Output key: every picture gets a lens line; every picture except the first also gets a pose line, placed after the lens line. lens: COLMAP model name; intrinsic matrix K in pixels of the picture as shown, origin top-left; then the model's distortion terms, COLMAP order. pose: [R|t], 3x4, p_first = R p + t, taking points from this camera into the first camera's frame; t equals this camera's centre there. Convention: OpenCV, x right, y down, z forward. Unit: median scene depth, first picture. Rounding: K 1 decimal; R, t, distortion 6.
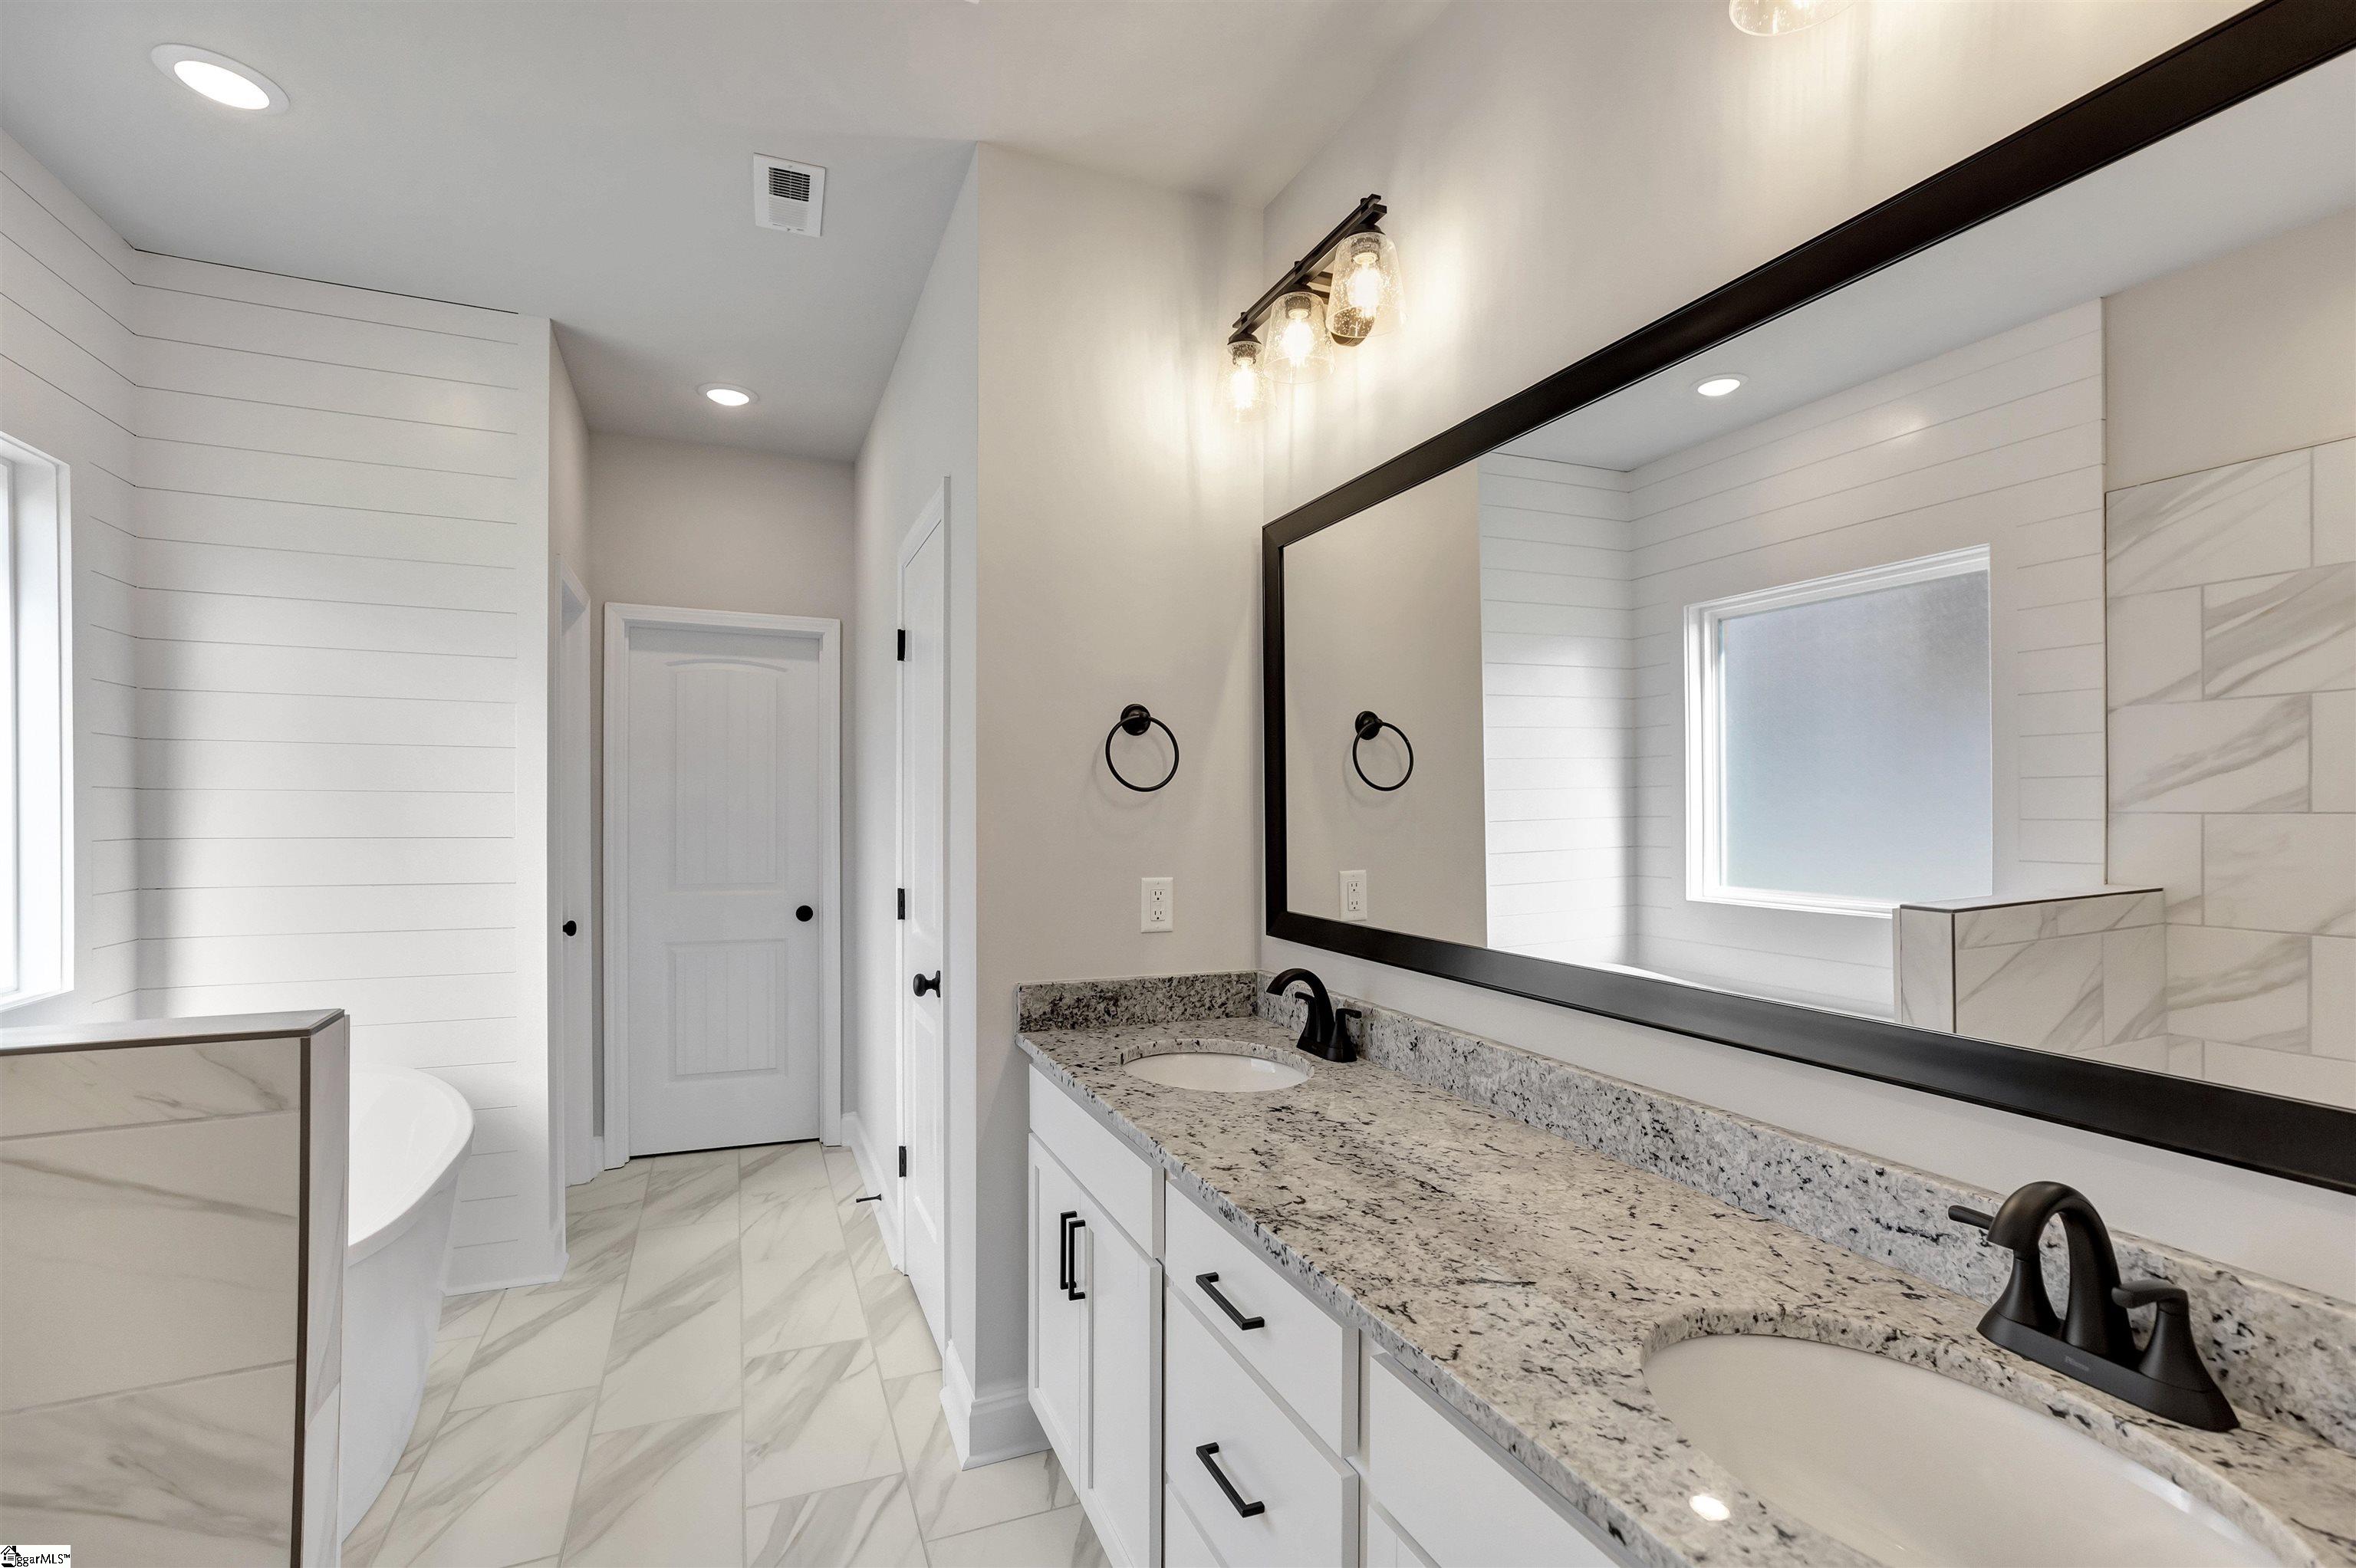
lens RADIAL K [[1073.6, 0, 1175.4], [0, 1073.6, 797.9], [0, 0, 1]] dist [-0.035509, 0.025240]
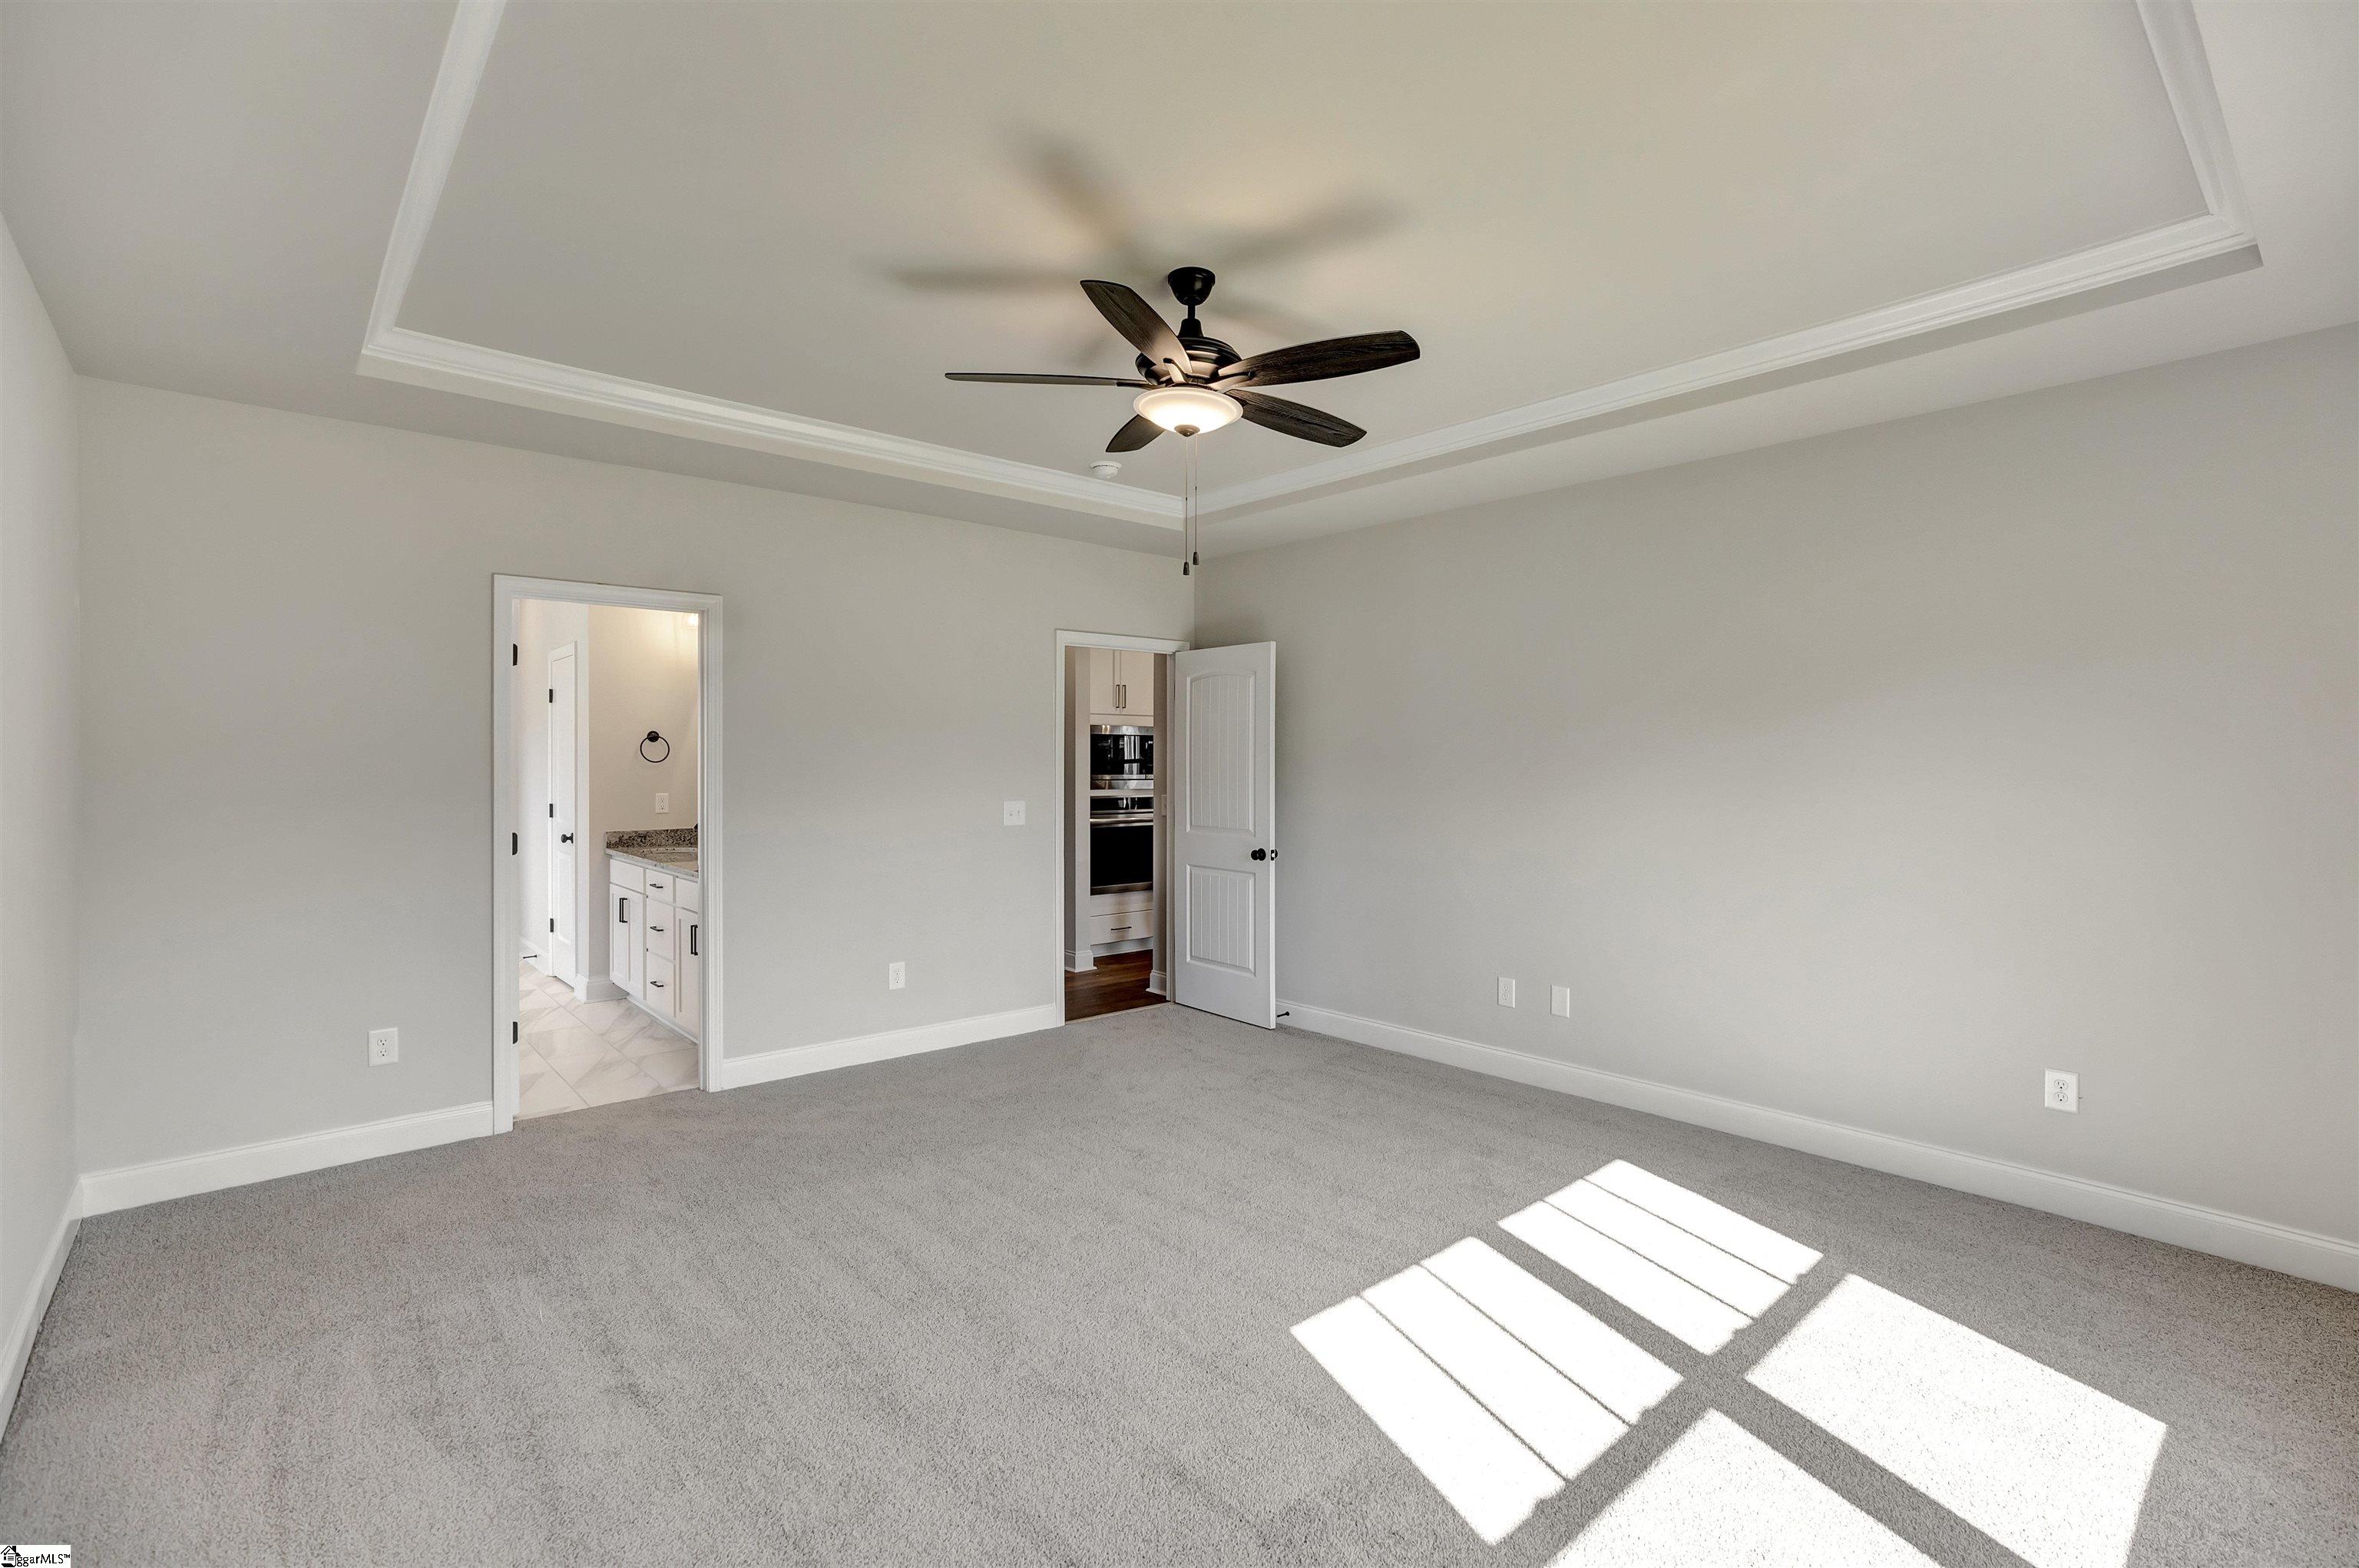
lens RADIAL K [[1075.0, 0, 1176.9], [0, 1075.0, 797.9], [0, 0, 1]] dist [-0.035509, 0.025240]
pose [[0.948687, 0.006954, 0.316140, 0.377285], [-0.017474, 0.999383, 0.030455, -0.021815], [-0.315733, -0.034416, 0.948224, -2.058306]]
